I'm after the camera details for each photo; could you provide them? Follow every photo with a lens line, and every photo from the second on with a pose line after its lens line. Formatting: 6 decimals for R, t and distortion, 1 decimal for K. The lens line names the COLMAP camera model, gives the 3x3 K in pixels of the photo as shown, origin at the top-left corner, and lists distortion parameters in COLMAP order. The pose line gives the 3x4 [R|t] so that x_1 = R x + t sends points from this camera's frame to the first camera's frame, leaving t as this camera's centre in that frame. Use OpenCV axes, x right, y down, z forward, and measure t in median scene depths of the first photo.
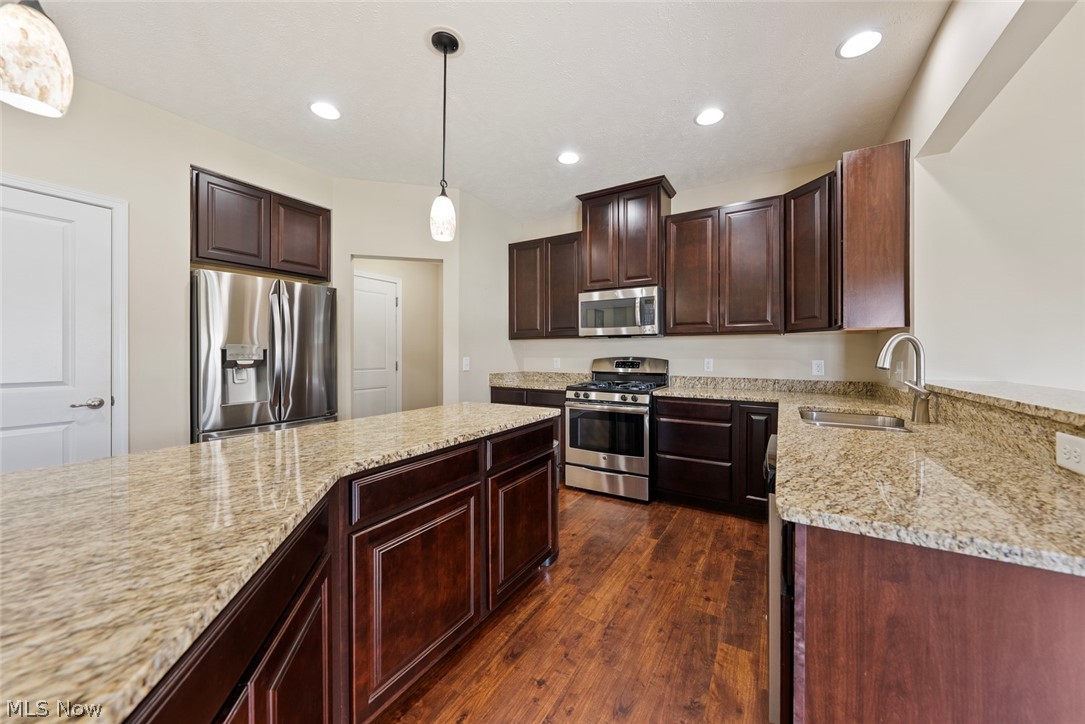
lens RADIAL K [[386.0, 0, 548.2], [0, 386.0, 356.2], [0, 0, 1]] dist [-0.004823, 0.000068]
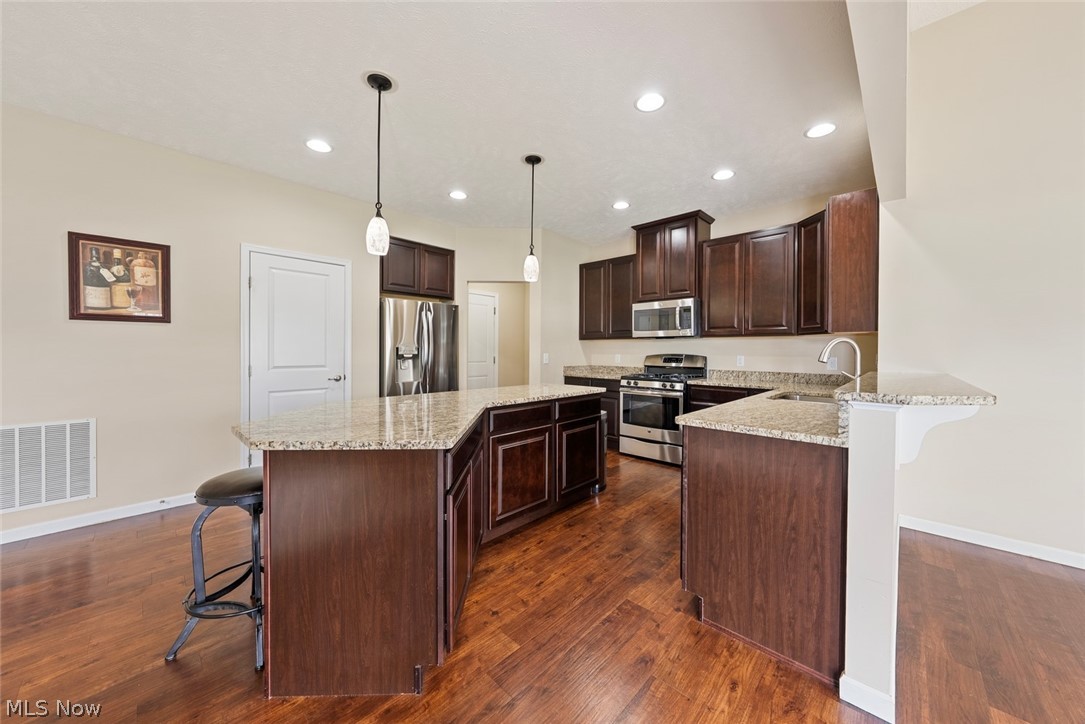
lens RADIAL K [[382.1, 0, 545.7], [0, 382.1, 354.7], [0, 0, 1]] dist [-0.002393, -0.000044]
pose [[0.976778, 0.006669, -0.214152, 0.092709], [-0.005876, 0.999973, 0.004339, 0.001972], [0.214175, -0.002979, 0.976791, -0.387803]]
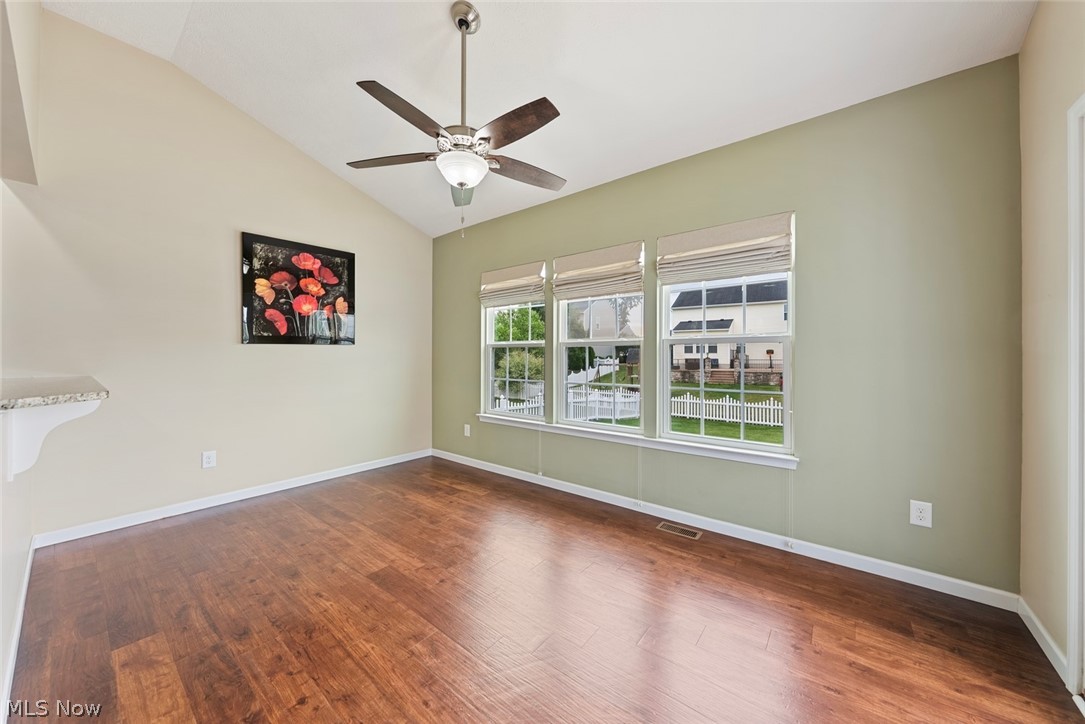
lens RADIAL K [[382.1, 0, 545.7], [0, 382.1, 354.7], [0, 0, 1]] dist [-0.002393, -0.000044]
pose [[0.131163, 0.000776, 0.991361, 0.058662], [0.004955, 0.999987, -0.001438, 0.001570], [-0.991348, 0.005100, 0.131157, -0.524683]]
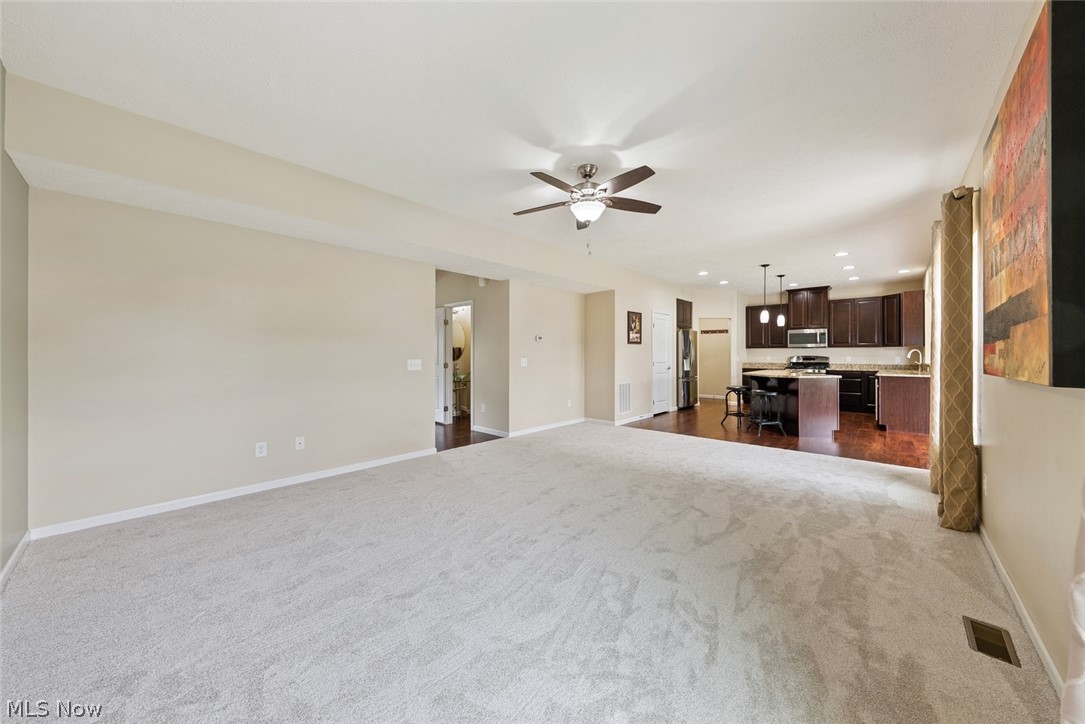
lens RADIAL K [[380.3, 0, 544.9], [0, 380.3, 353.1], [0, 0, 1]] dist [-0.001878, -0.000008]
pose [[0.979493, -0.001863, -0.201468, -1.255120], [0.000205, 0.999966, -0.008251, 0.006618], [0.201476, 0.008040, 0.979460, -2.234852]]
